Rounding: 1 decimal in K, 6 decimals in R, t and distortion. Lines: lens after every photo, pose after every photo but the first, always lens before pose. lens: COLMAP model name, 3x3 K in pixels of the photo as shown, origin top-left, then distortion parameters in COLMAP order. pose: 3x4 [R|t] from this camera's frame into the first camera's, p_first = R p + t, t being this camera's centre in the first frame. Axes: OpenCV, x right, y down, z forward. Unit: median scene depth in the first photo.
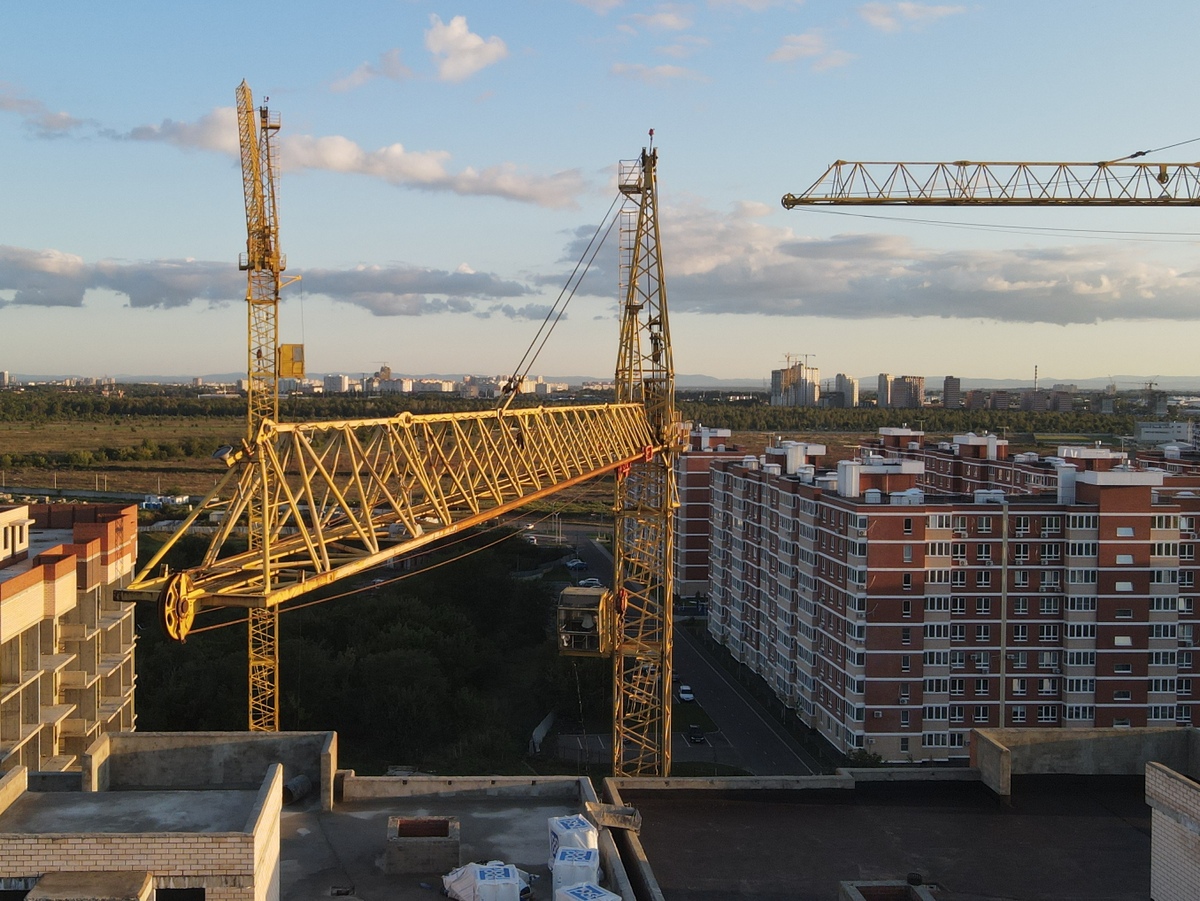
lens RADIAL K [[1309.4, 0, 486.7], [0, 1309.4, 414.3], [0, 0, 1]] dist [-0.021736, 0.044125]
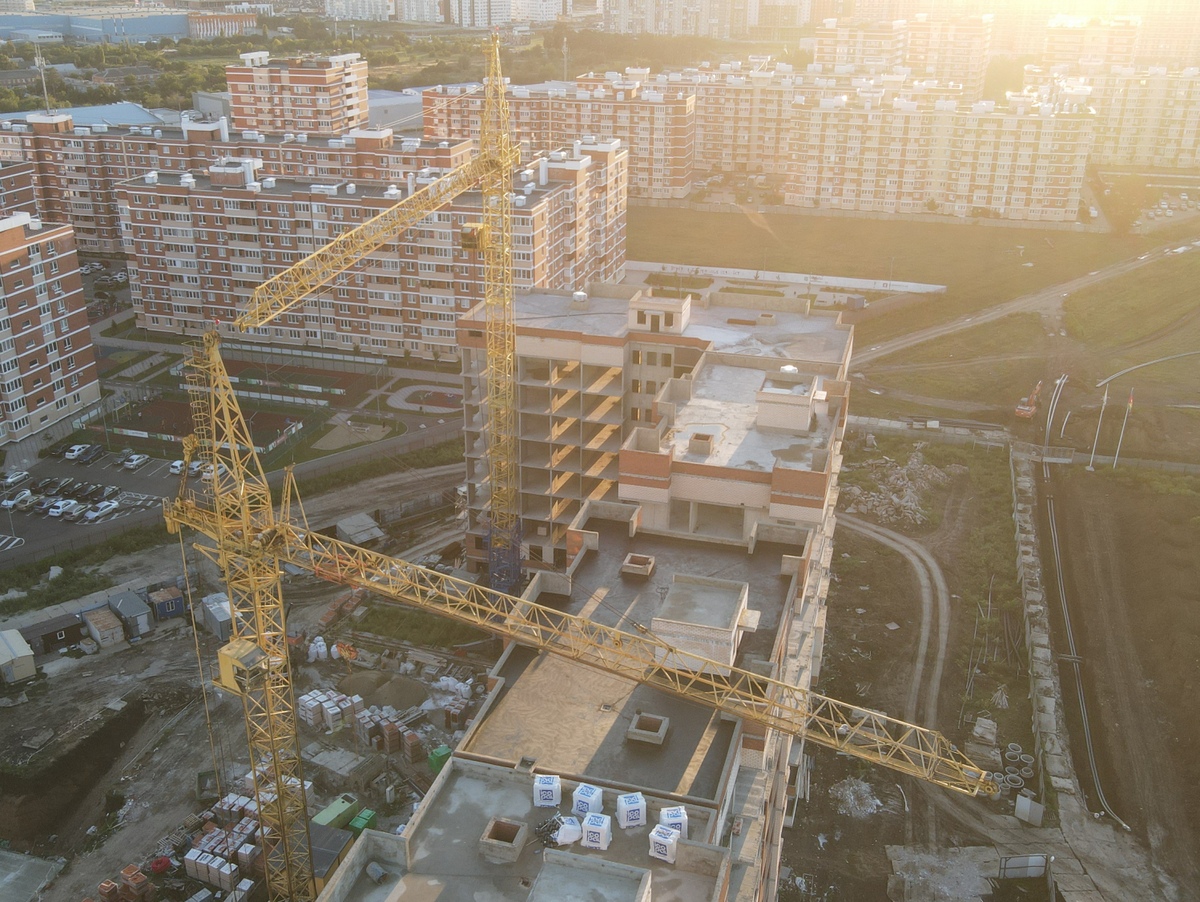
lens RADIAL K [[1188.5, 0, 545.8], [0, 1188.5, 462.5], [0, 0, 1]] dist [-0.001425, 0.039534]
pose [[0.340772, -0.383116, 0.858543, -0.269954], [0.031319, 0.917321, 0.396914, -0.177011], [-0.939624, -0.108368, 0.324596, 0.094446]]
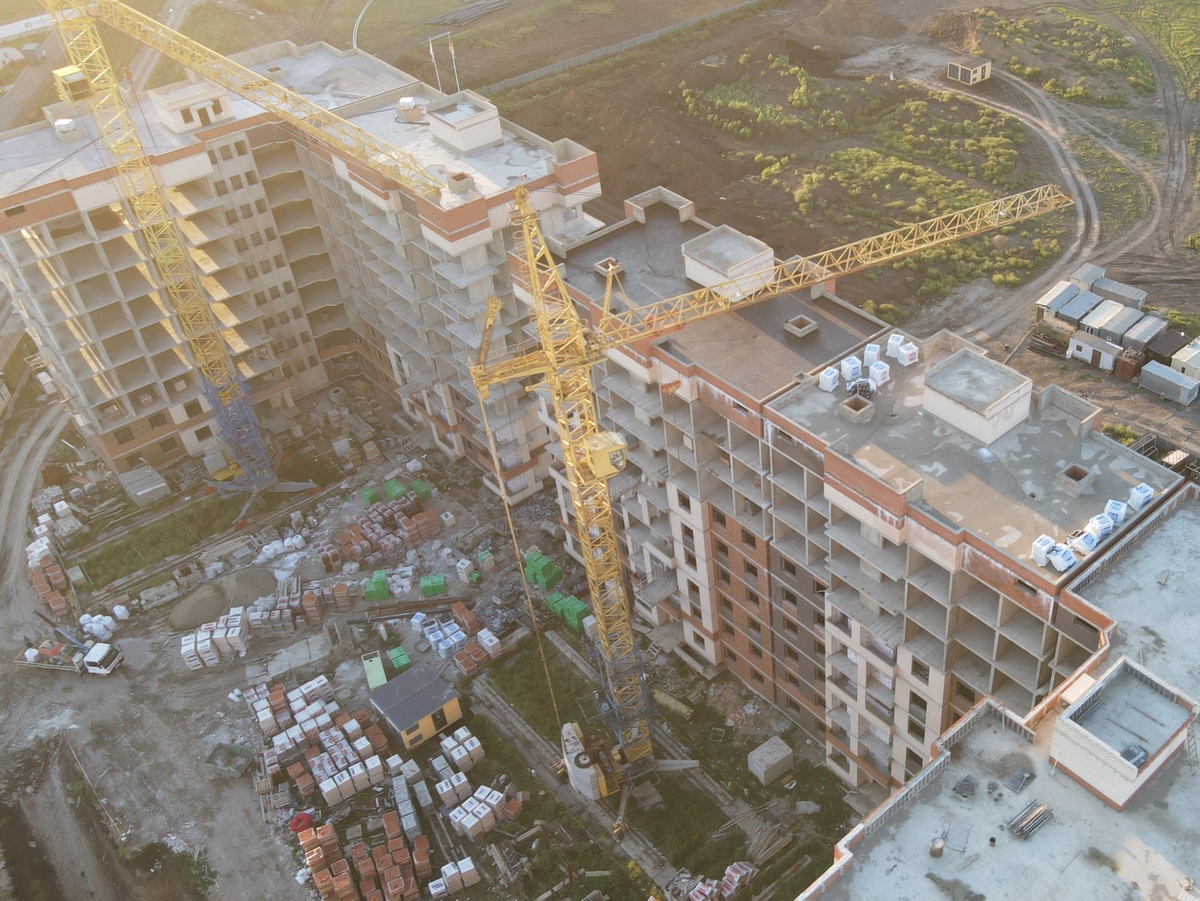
lens RADIAL K [[1188.2, 0, 797.0], [0, 1188.2, 465.7], [0, 0, 1]] dist [-0.013783, 0.056826]
pose [[-0.667592, -0.471262, 0.576396, -0.309505], [0.036541, 0.752505, 0.657572, -0.261629], [-0.743630, 0.460052, -0.485147, 0.498705]]
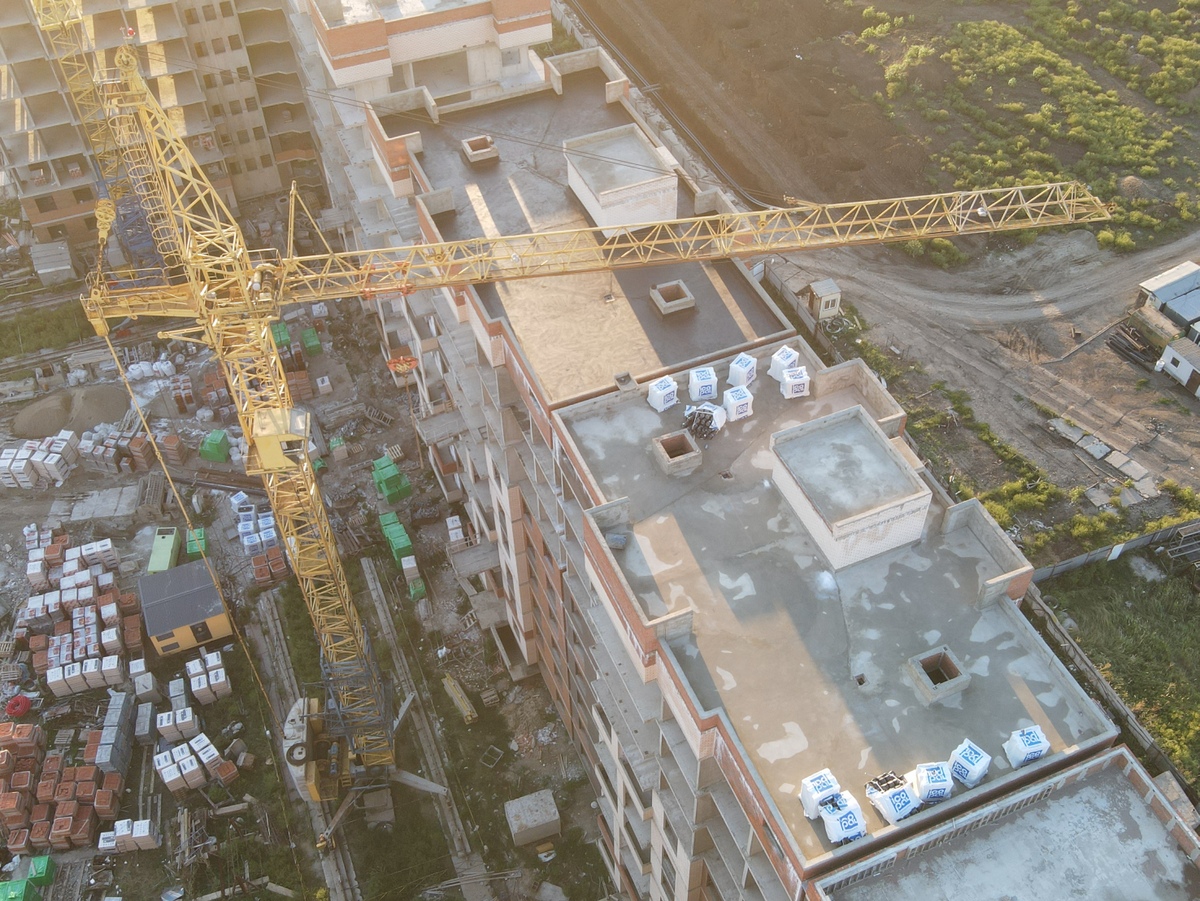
lens RADIAL K [[1185.3, 0, 612.4], [0, 1185.3, 449.0], [0, 0, 1]] dist [-0.005101, 0.033937]
pose [[-0.356649, -0.688071, 0.631949, -0.229042], [0.036013, 0.665804, 0.745257, -0.199954], [-0.933544, 0.288553, -0.212679, 0.304463]]
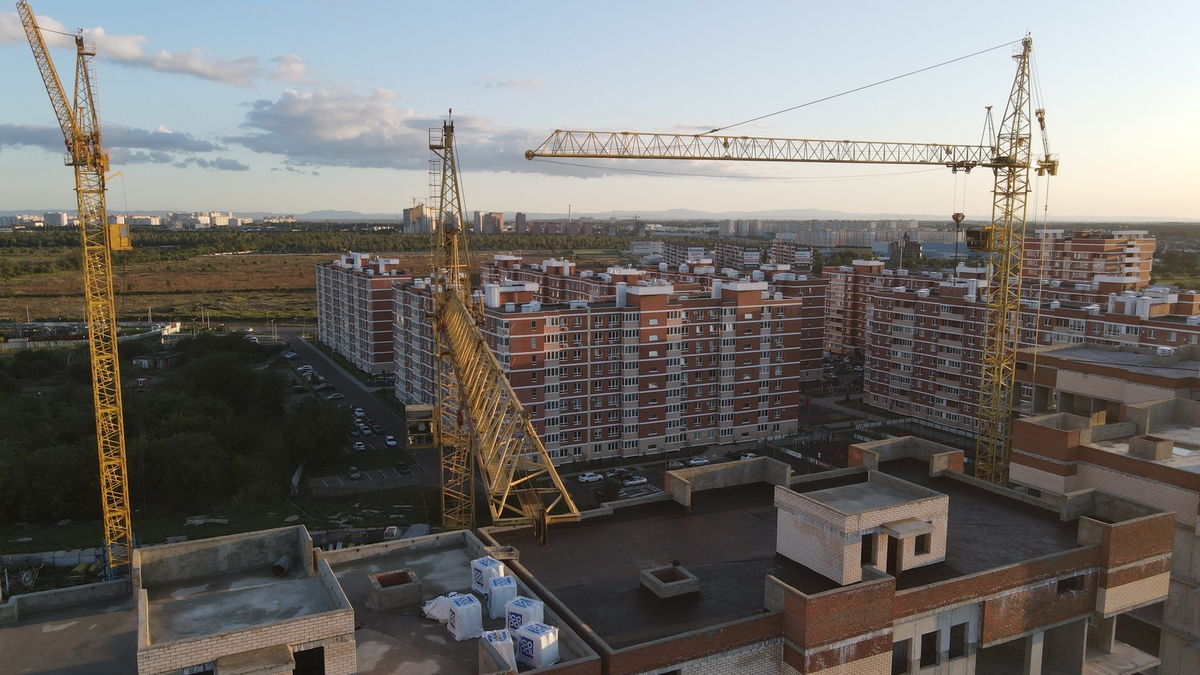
lens RADIAL K [[889.7, 0, 597.1], [0, 889.7, 348.1], [0, 0, 1]] dist [-0.018245, 0.050483]
pose [[0.909088, -0.065352, 0.411447, -0.053610], [0.014249, 0.991919, 0.126067, -0.021842], [-0.416361, -0.108743, 0.902673, -0.014741]]
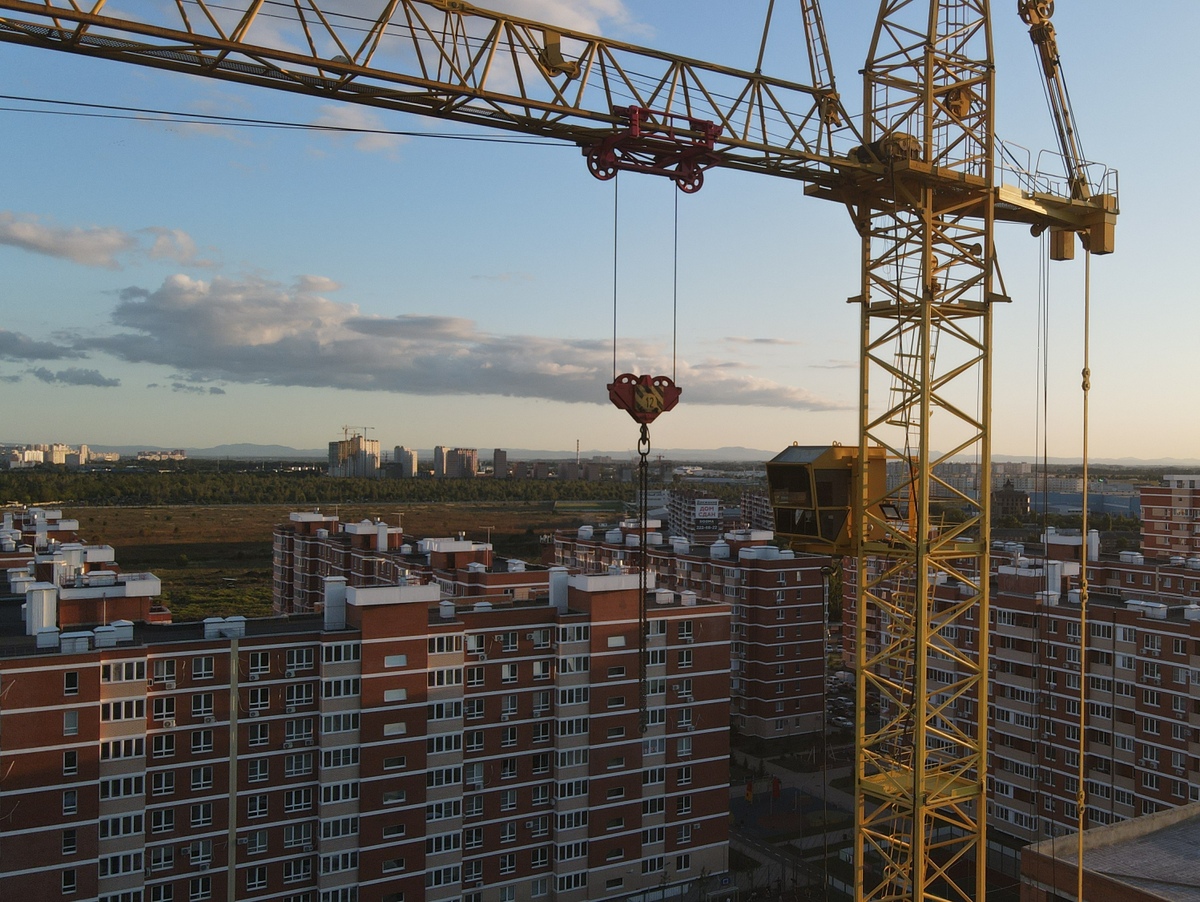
lens RADIAL K [[1188.2, 0, 797.0], [0, 1188.2, 466.2], [0, 0, 1]] dist [-0.013783, 0.056826]
pose [[0.839682, -0.001937, 0.543074, 0.290010], [0.009169, 0.999902, -0.010611, -0.019197], [-0.543001, 0.013890, 0.839617, 0.241914]]
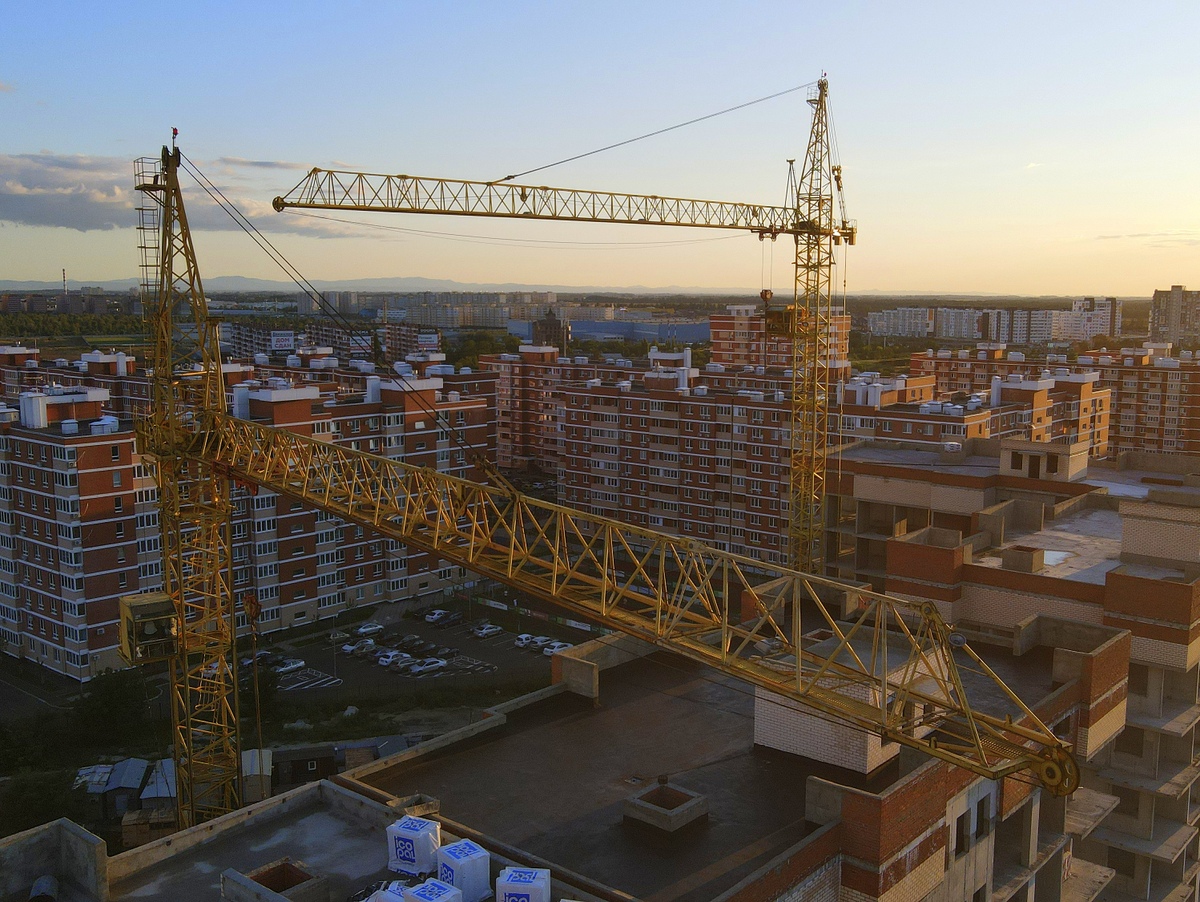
lens RADIAL K [[1189.0, 0, 637.7], [0, 1189.0, 466.0], [0, 0, 1]] dist [-0.024760, 0.082102]
pose [[0.662432, -0.112603, 0.740611, -0.108027], [0.017397, 0.990684, 0.135063, -0.025938], [-0.748920, -0.076586, 0.658220, 0.042737]]
